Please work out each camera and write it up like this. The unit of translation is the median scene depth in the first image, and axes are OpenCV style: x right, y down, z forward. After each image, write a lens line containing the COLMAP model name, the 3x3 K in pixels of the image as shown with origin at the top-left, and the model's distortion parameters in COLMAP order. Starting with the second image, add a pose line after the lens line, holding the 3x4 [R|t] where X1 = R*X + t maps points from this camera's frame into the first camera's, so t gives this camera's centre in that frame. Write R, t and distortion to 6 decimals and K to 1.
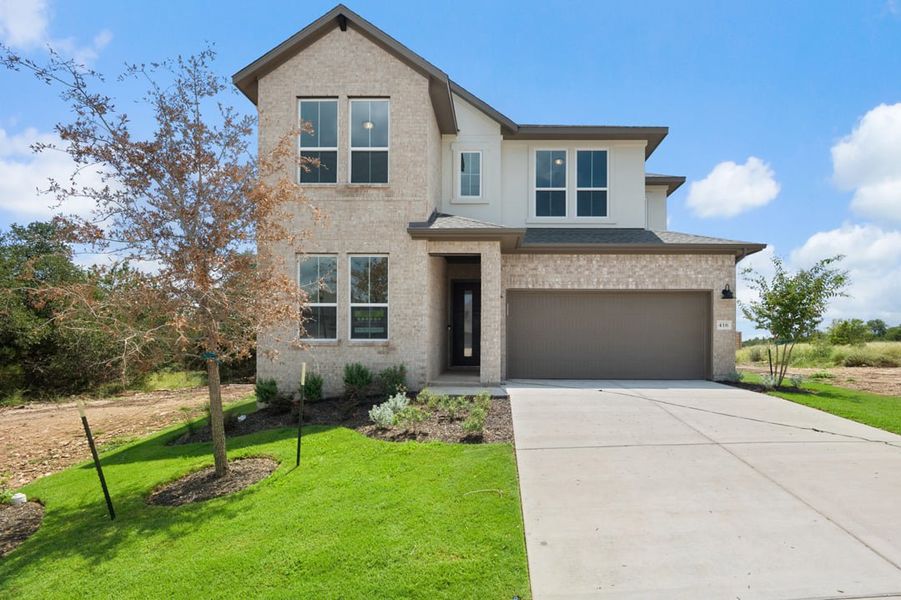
lens RADIAL K [[461.8, 0, 491.0], [0, 461.8, 339.8], [0, 0, 1]] dist [-0.001378, -0.000631]
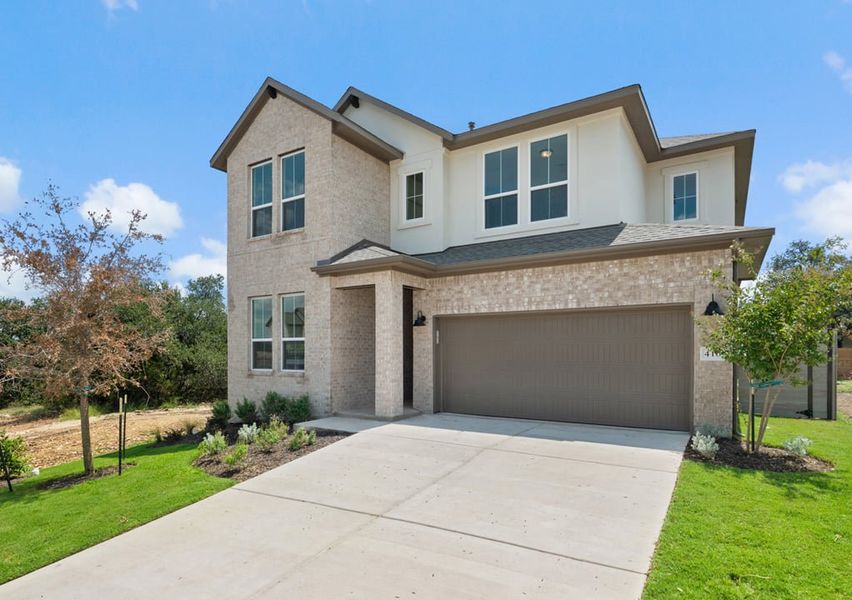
lens RADIAL K [[485.3, 0, 384.2], [0, 485.3, 354.0], [0, 0, 1]] dist [0.000101, -0.000286]
pose [[0.827929, -0.003849, -0.560820, 0.505161], [0.007622, 0.999961, 0.004389, -0.038415], [0.560781, -0.007908, 0.827926, 0.137984]]
